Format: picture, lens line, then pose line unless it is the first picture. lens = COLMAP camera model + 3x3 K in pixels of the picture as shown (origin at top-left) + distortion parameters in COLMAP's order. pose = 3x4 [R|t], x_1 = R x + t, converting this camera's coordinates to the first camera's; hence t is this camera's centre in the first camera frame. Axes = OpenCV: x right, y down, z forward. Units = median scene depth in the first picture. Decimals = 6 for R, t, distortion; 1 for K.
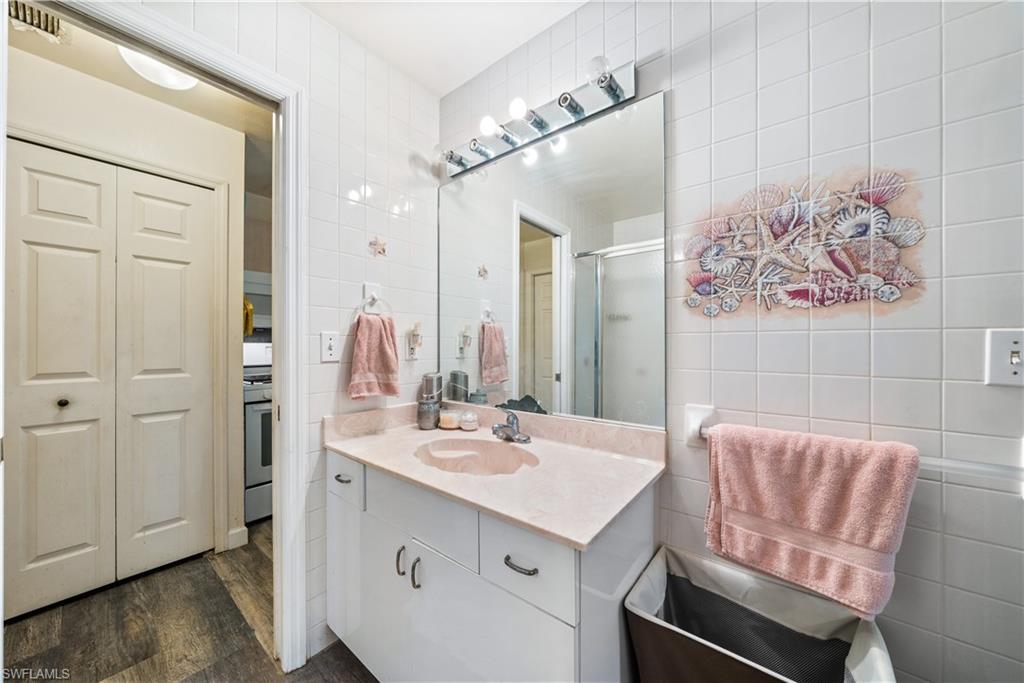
lens RADIAL K [[356.7, 0, 507.3], [0, 356.7, 342.8], [0, 0, 1]] dist [-0.001916, -0.000091]
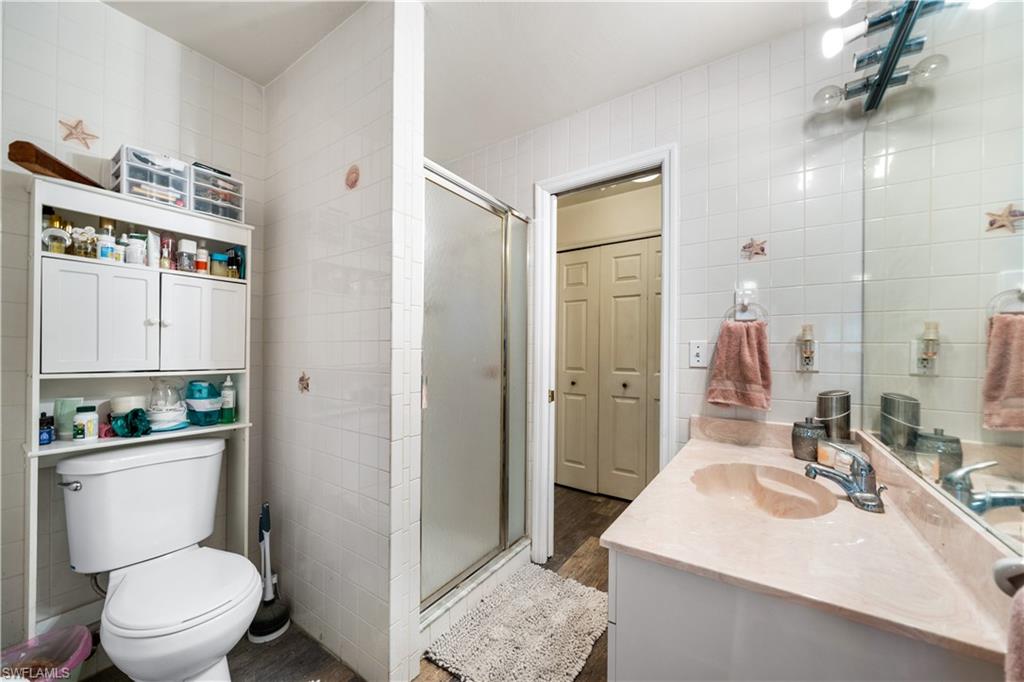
lens RADIAL K [[382.1, 0, 508.7], [0, 382.1, 349.4], [0, 0, 1]] dist [0.000443, 0.000060]
pose [[0.086247, -0.004354, -0.996264, 0.851099], [-0.004425, 0.999979, -0.004753, 0.006528], [0.996264, 0.004818, 0.086225, 0.400347]]
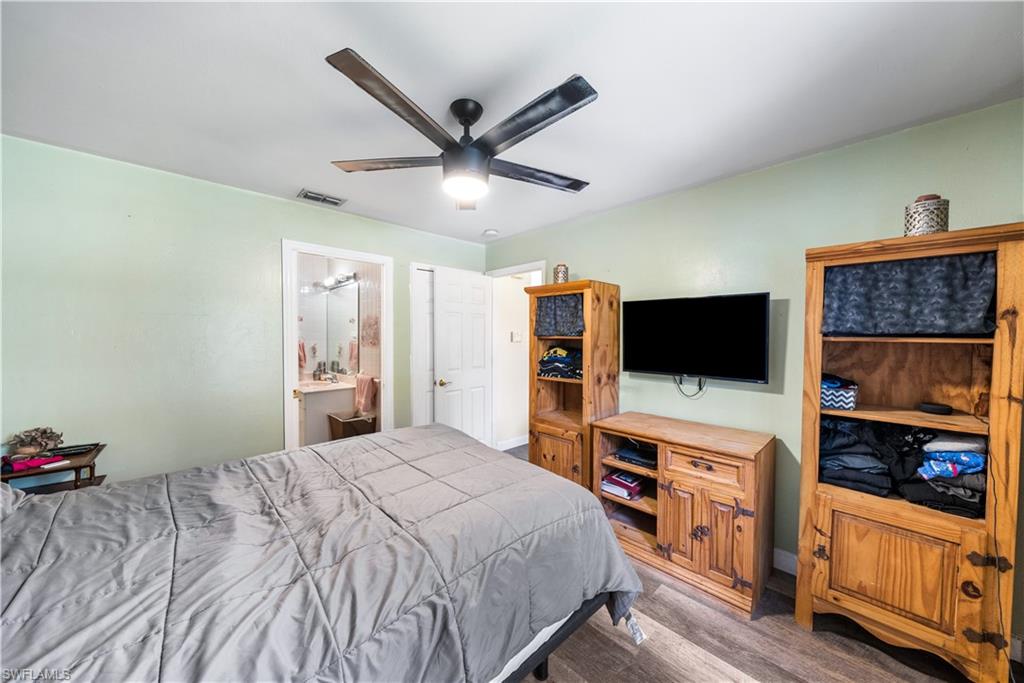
lens RADIAL K [[356.7, 0, 507.3], [0, 356.7, 342.8], [0, 0, 1]] dist [-0.001916, -0.000091]
pose [[0.990836, 0.001751, -0.135060, 2.554483], [0.000674, 0.999839, 0.017909, -0.172603], [0.135070, -0.017836, 0.990676, -2.486699]]
